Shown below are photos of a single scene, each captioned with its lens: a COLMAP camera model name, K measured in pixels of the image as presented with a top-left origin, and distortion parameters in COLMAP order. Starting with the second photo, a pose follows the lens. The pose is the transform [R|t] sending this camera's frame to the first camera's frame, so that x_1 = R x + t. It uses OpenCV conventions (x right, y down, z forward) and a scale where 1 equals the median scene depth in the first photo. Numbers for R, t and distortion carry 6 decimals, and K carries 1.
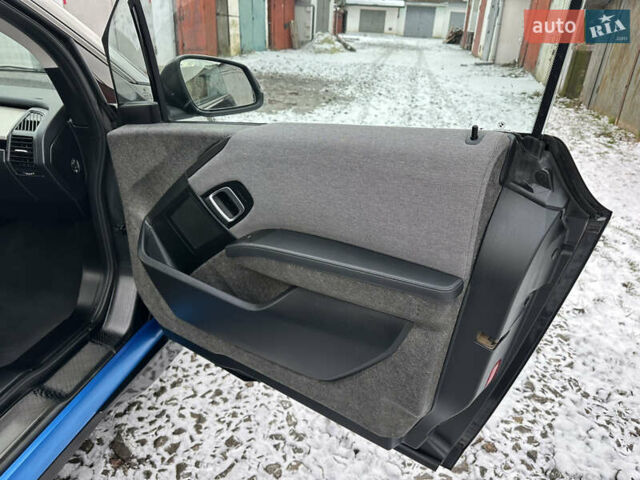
lens RADIAL K [[454.1, 0, 320.5], [0, 454.1, 238.0], [0, 0, 1]] dist [0.047892, -0.056856]
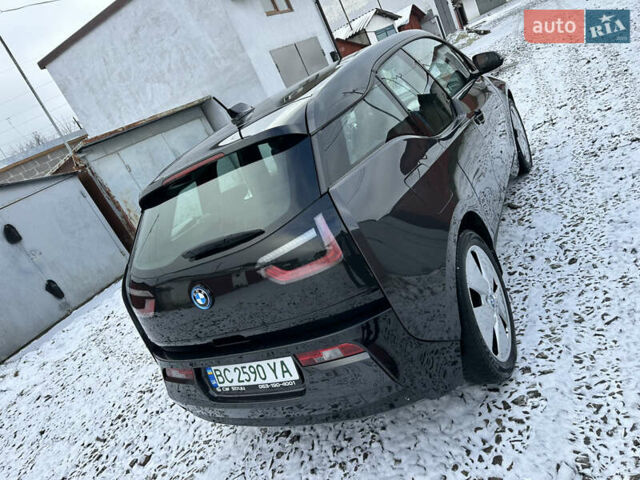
lens RADIAL K [[454.1, 0, 321.4], [0, 454.1, 241.9], [0, 0, 1]] dist [0.047892, -0.056856]
pose [[0.860442, -0.349256, -0.371025, -0.057925], [0.326653, 0.936920, -0.124412, 0.074084], [0.391072, -0.014147, 0.920251, -0.197938]]
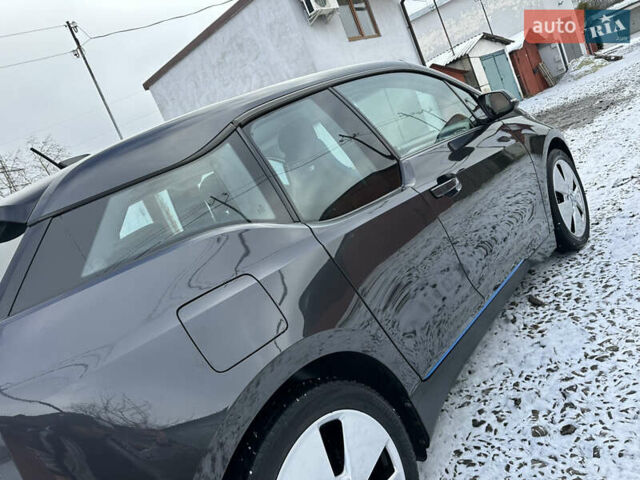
lens RADIAL K [[454.1, 0, 321.0], [0, 454.1, 237.3], [0, 0, 1]] dist [0.047892, -0.056856]
pose [[0.788705, -0.288806, -0.542712, -0.008103], [0.188522, 0.953873, -0.233634, 0.058782], [0.585154, 0.081955, 0.806771, -0.108345]]
